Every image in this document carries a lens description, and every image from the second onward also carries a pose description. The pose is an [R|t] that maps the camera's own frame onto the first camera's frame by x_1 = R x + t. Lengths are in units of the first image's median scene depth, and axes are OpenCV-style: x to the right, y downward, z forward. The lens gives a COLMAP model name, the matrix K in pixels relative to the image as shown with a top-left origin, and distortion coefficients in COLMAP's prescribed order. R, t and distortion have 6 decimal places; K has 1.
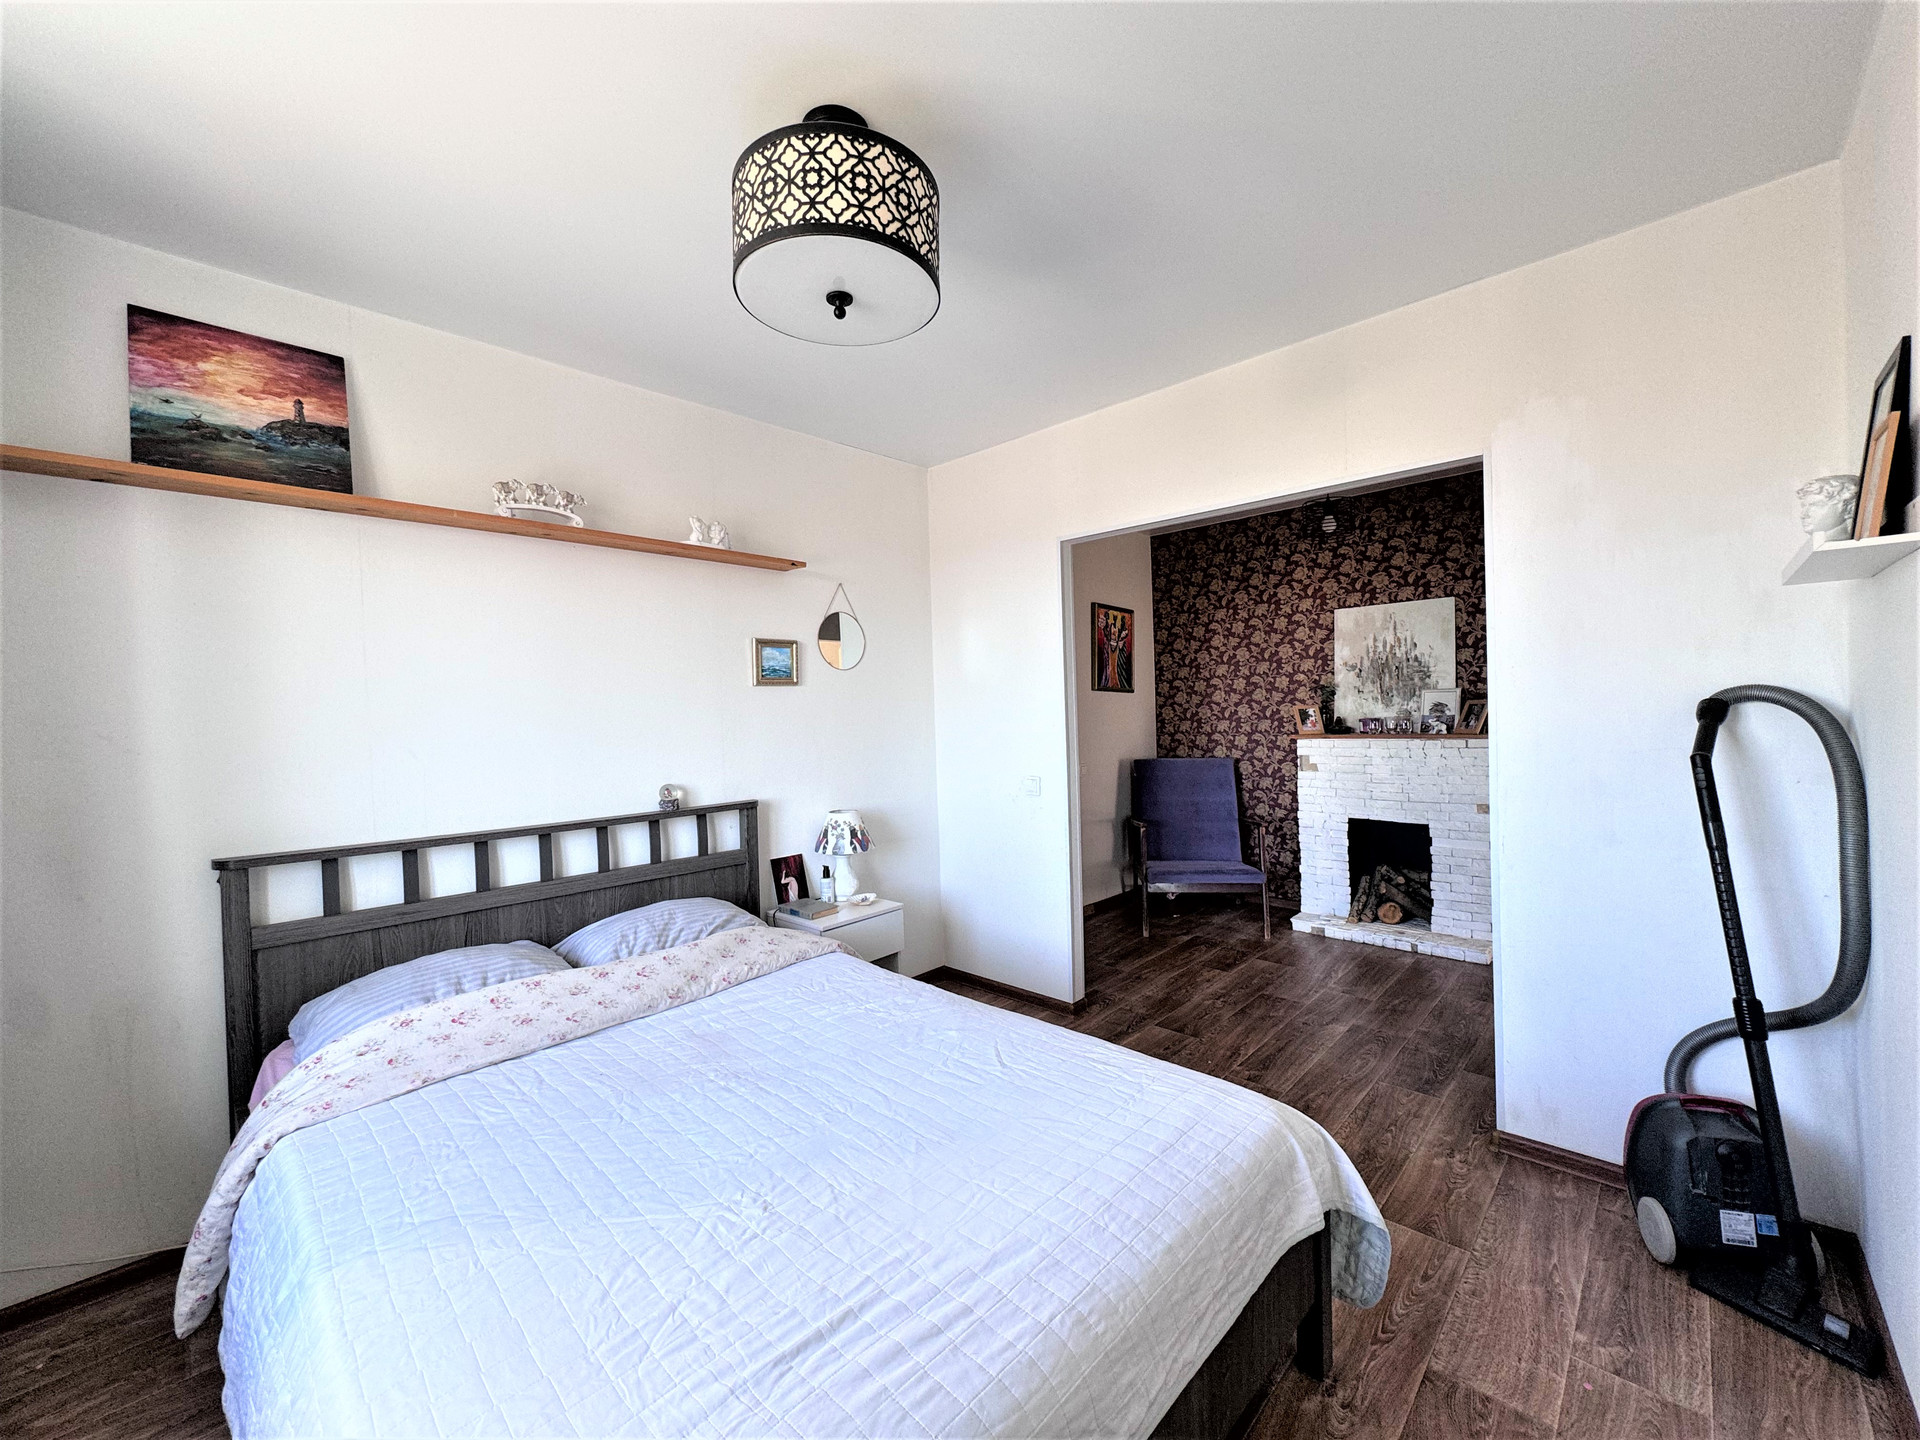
lens RADIAL K [[765.6, 0, 961.4], [0, 765.6, 722.2], [0, 0, 1]] dist [-0.002771, 0.000221]
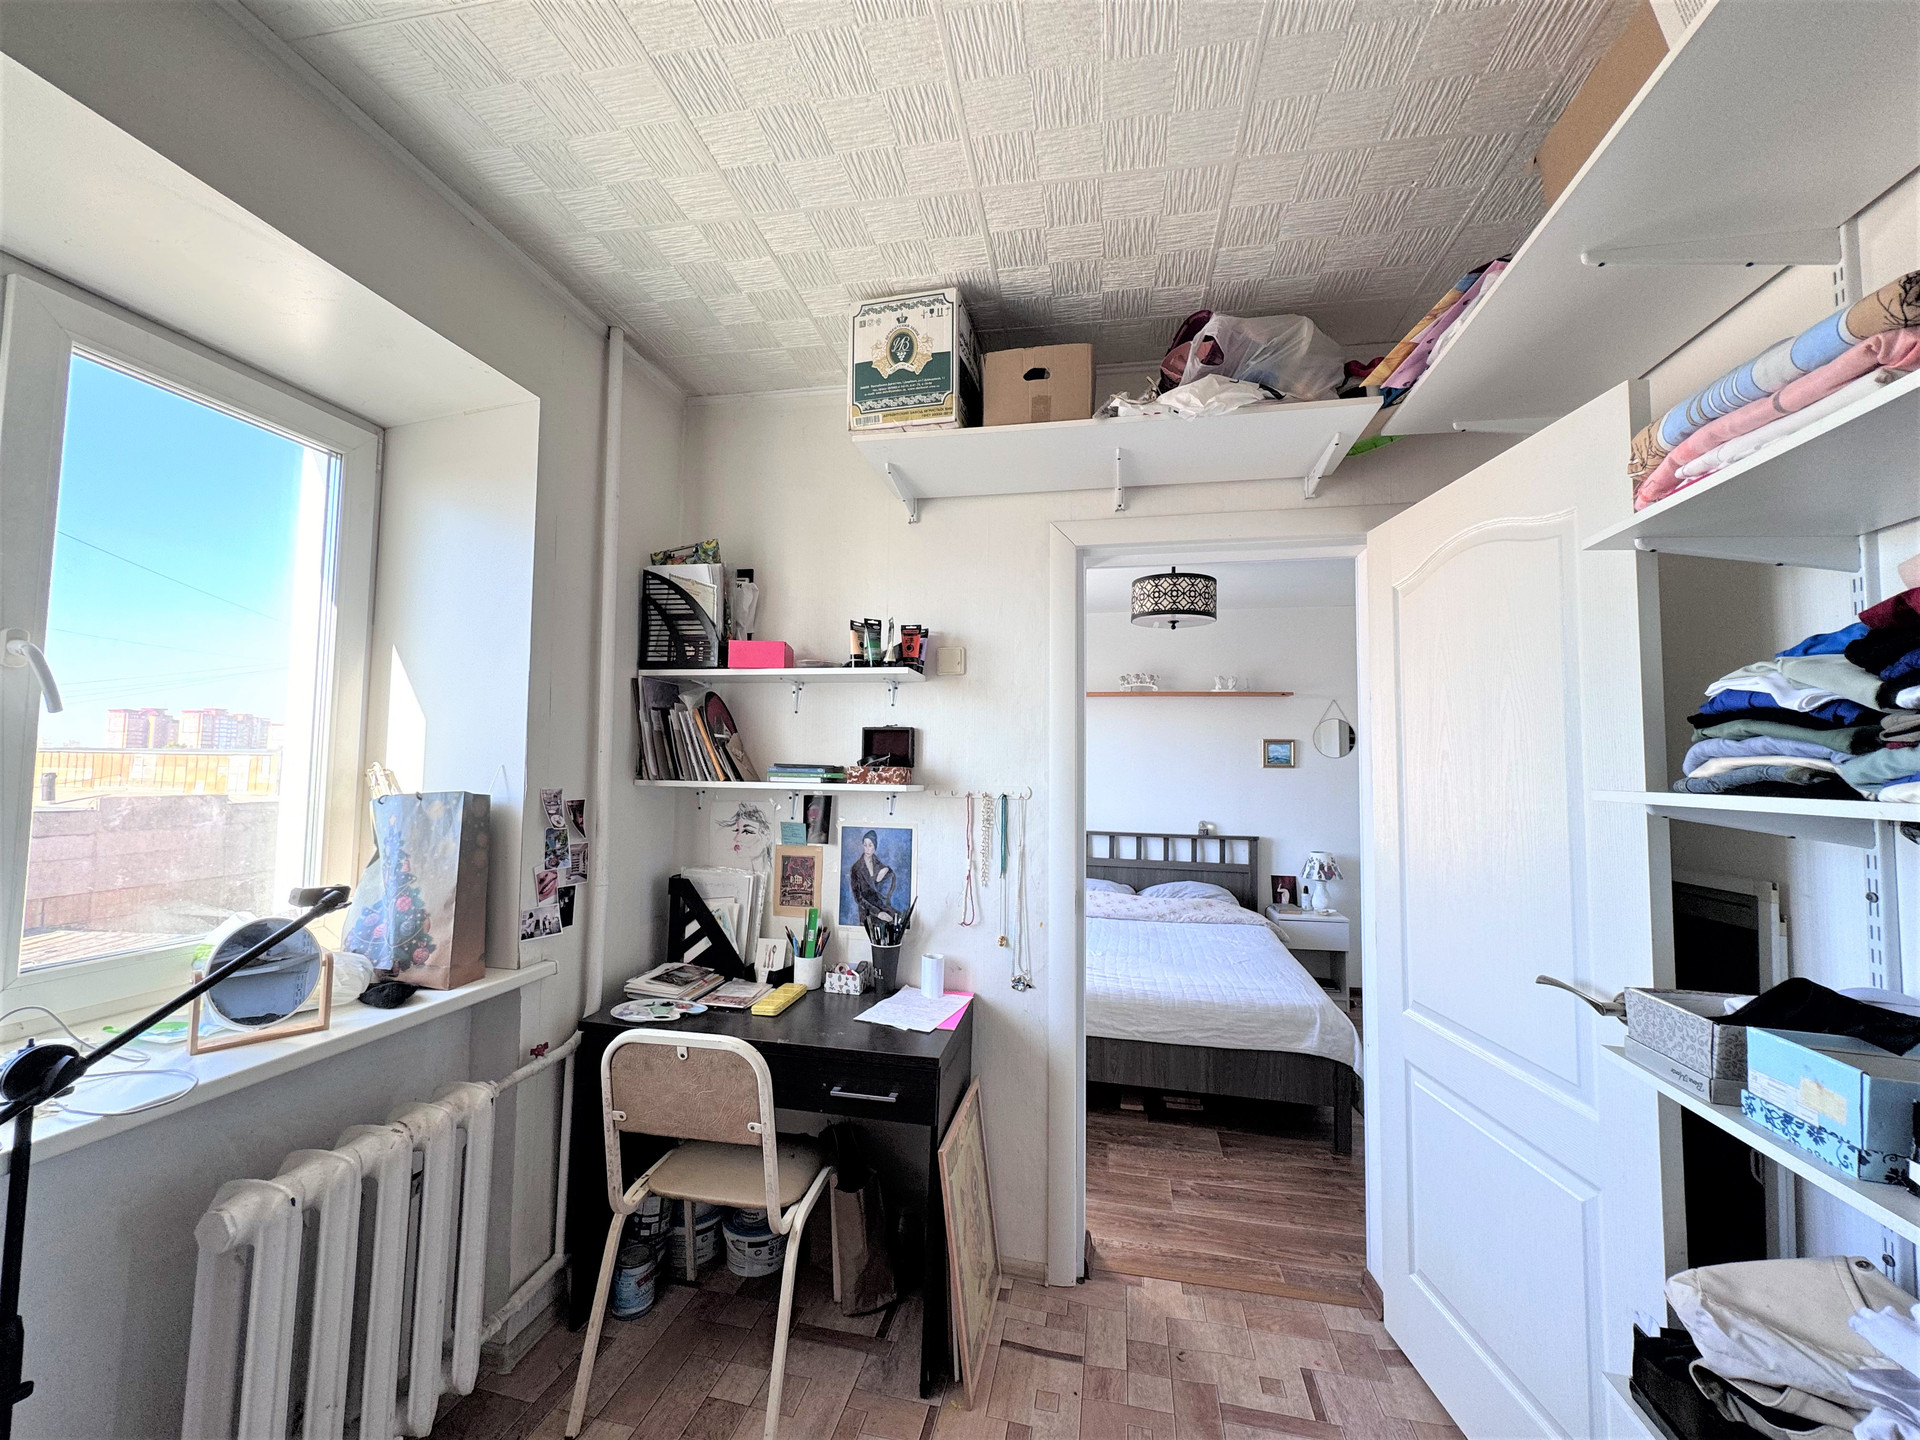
lens RADIAL K [[765.6, 0, 957.7], [0, 765.6, 722.7], [0, 0, 1]] dist [-0.002771, 0.000221]
pose [[0.524982, -0.009366, -0.851062, 0.894665], [-0.043852, 0.998314, -0.038037, -0.059383], [0.849983, 0.057290, 0.523686, -0.493384]]
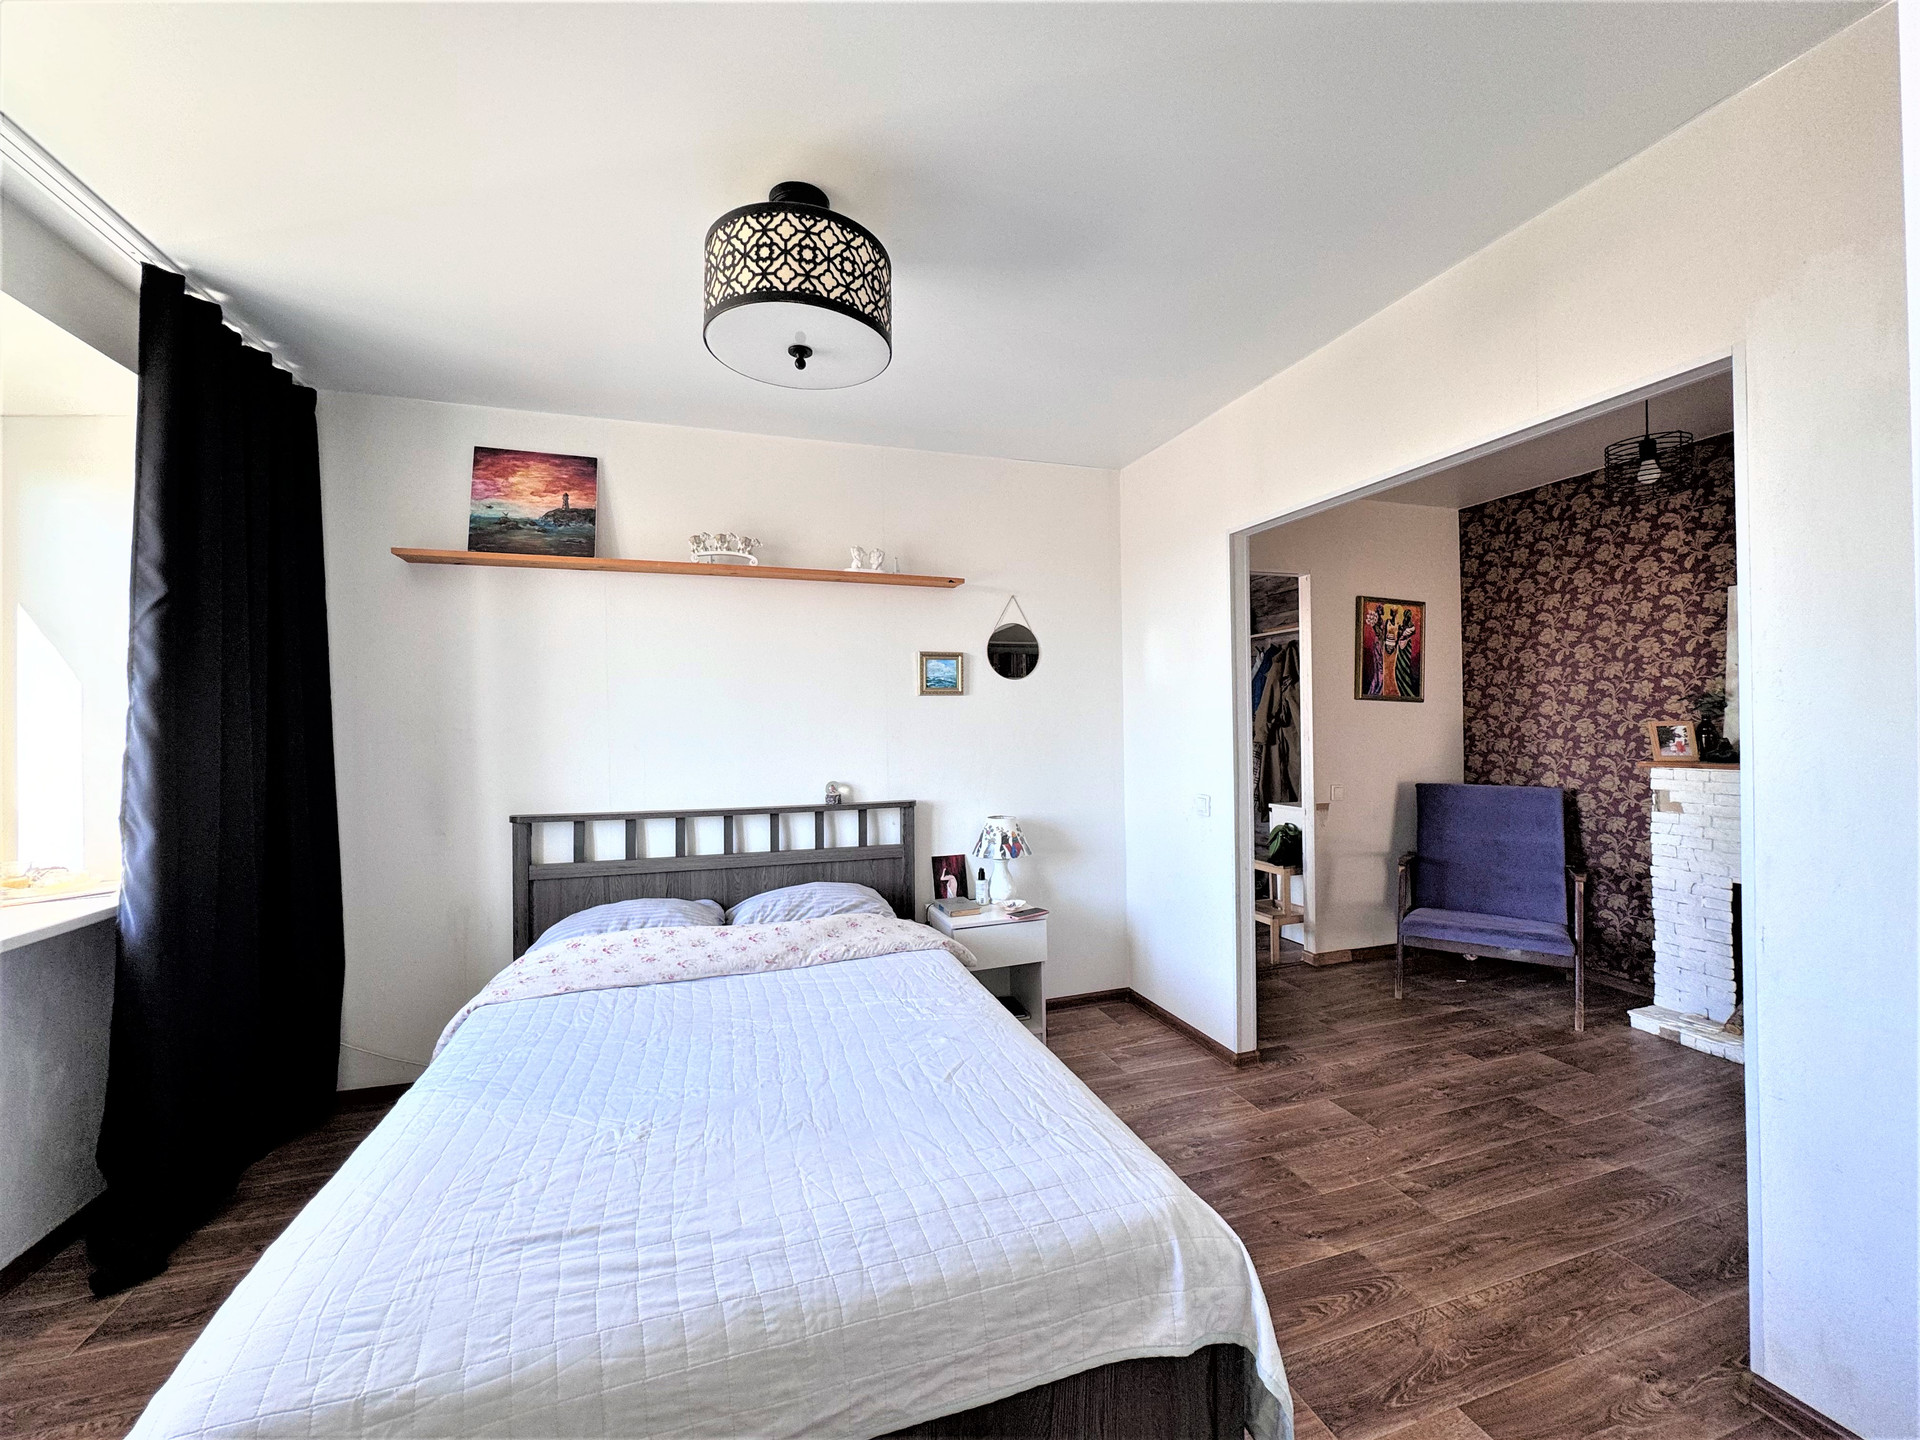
lens RADIAL K [[765.6, 0, 959.9], [0, 765.6, 720.9], [0, 0, 1]] dist [-0.002771, 0.000221]
pose [[0.882835, 0.016367, -0.469399, 0.327845], [-0.020732, 0.999777, -0.004131, -0.009015], [0.469226, 0.013378, 0.882977, 0.074793]]
